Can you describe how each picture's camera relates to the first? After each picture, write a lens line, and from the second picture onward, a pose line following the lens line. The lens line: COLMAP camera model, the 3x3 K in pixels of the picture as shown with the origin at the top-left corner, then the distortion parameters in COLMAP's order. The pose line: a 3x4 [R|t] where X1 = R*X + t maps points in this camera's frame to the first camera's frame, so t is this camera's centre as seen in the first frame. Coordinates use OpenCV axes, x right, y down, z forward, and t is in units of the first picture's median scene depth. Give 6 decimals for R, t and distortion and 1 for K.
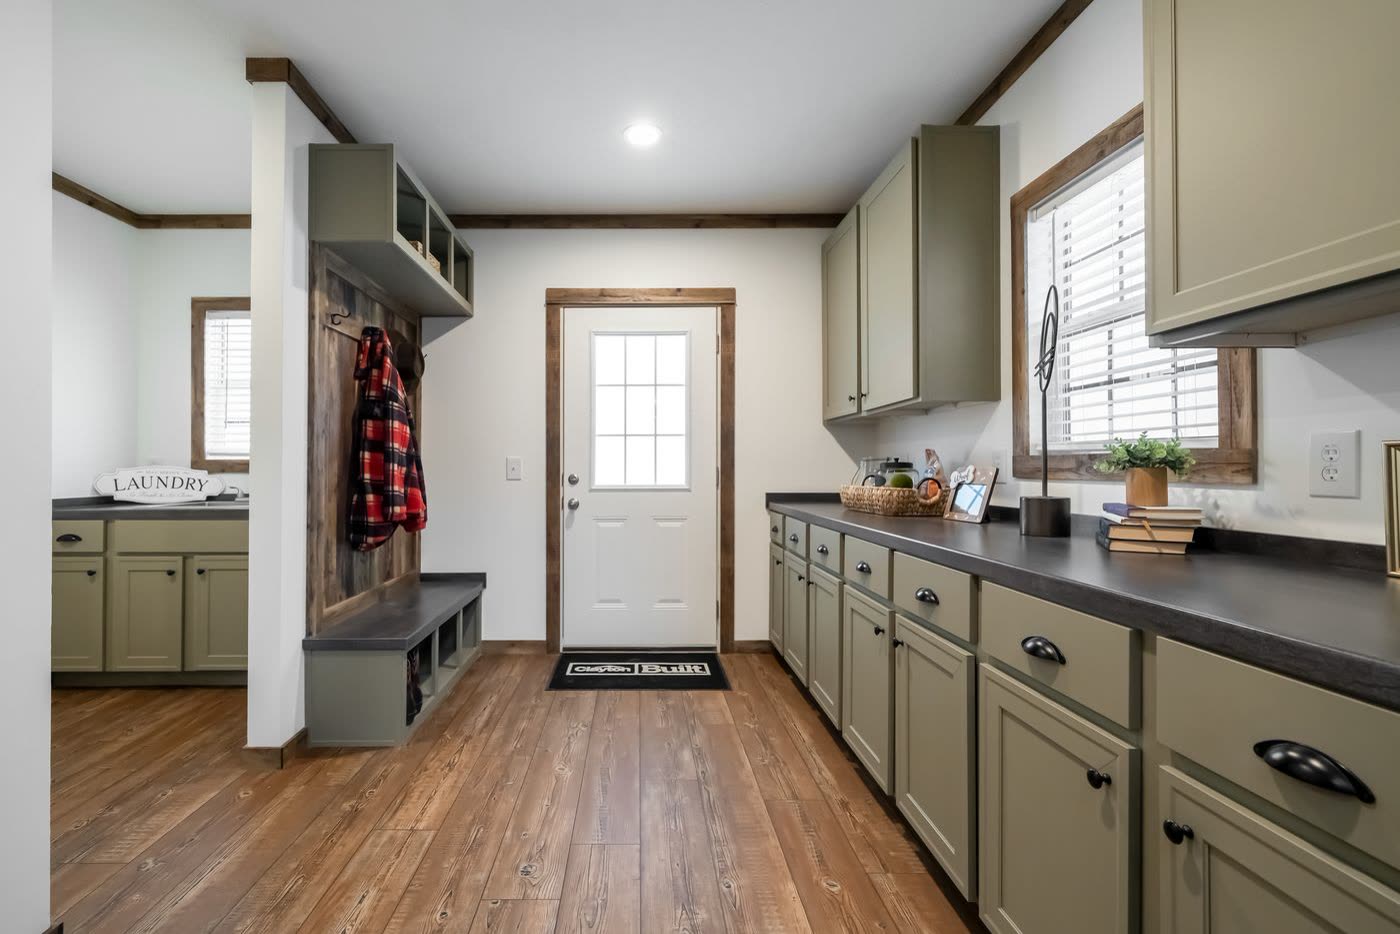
lens RADIAL K [[618.3, 0, 644.6], [0, 618.3, 460.1], [0, 0, 1]] dist [-0.000309, -0.000087]
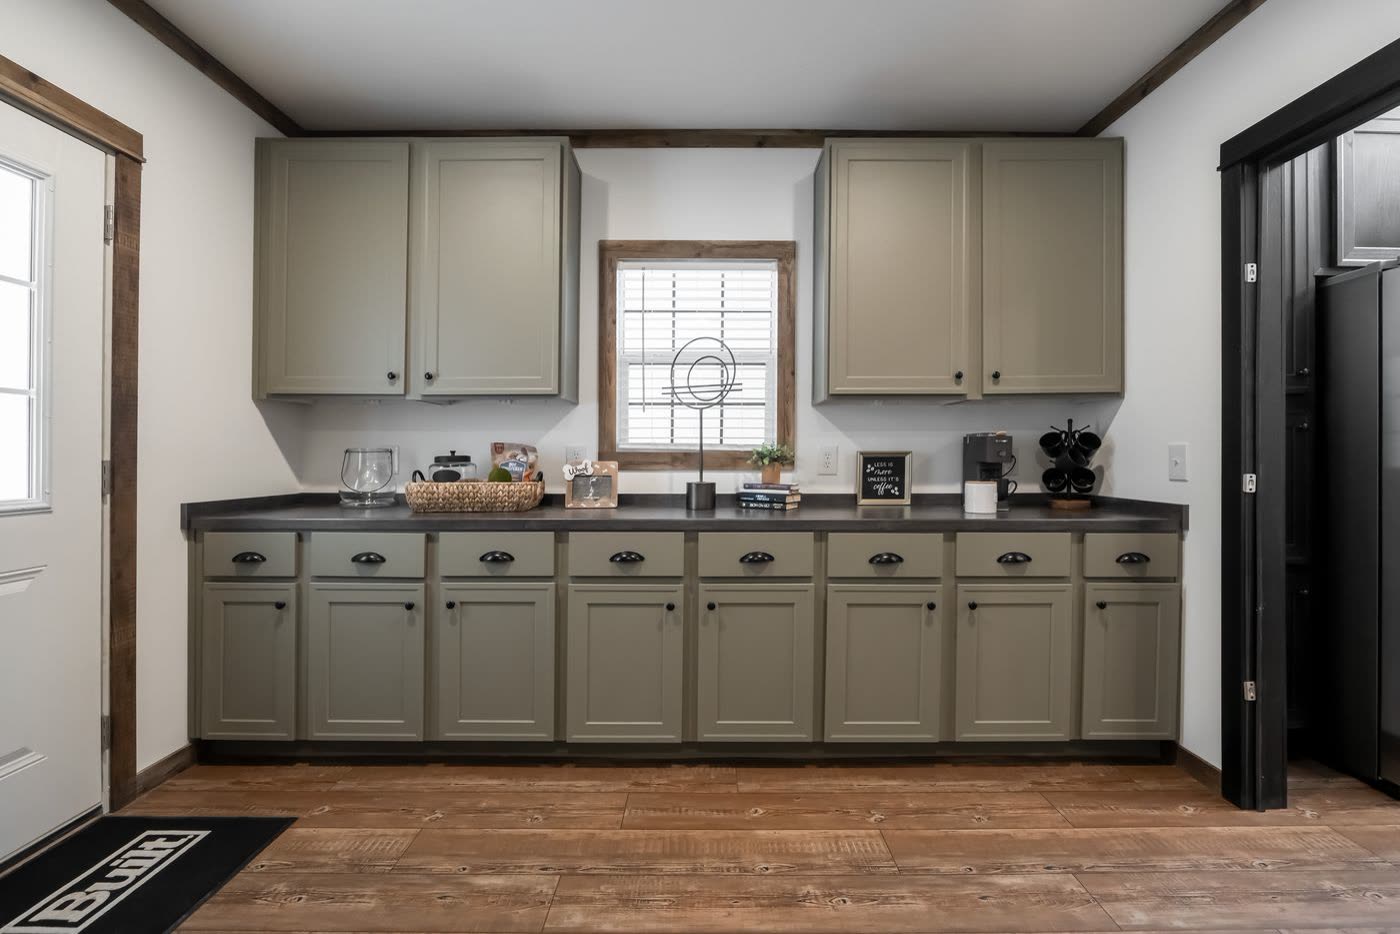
lens RADIAL K [[625.9, 0, 700.0], [0, 625.9, 455.3], [0, 0, 1]] dist [-0.003543, -0.000984]
pose [[0.002050, -0.000957, 0.999997, -0.762639], [-0.017217, 0.999851, 0.000992, -0.005192], [-0.999850, -0.017219, 0.002033, 0.932124]]
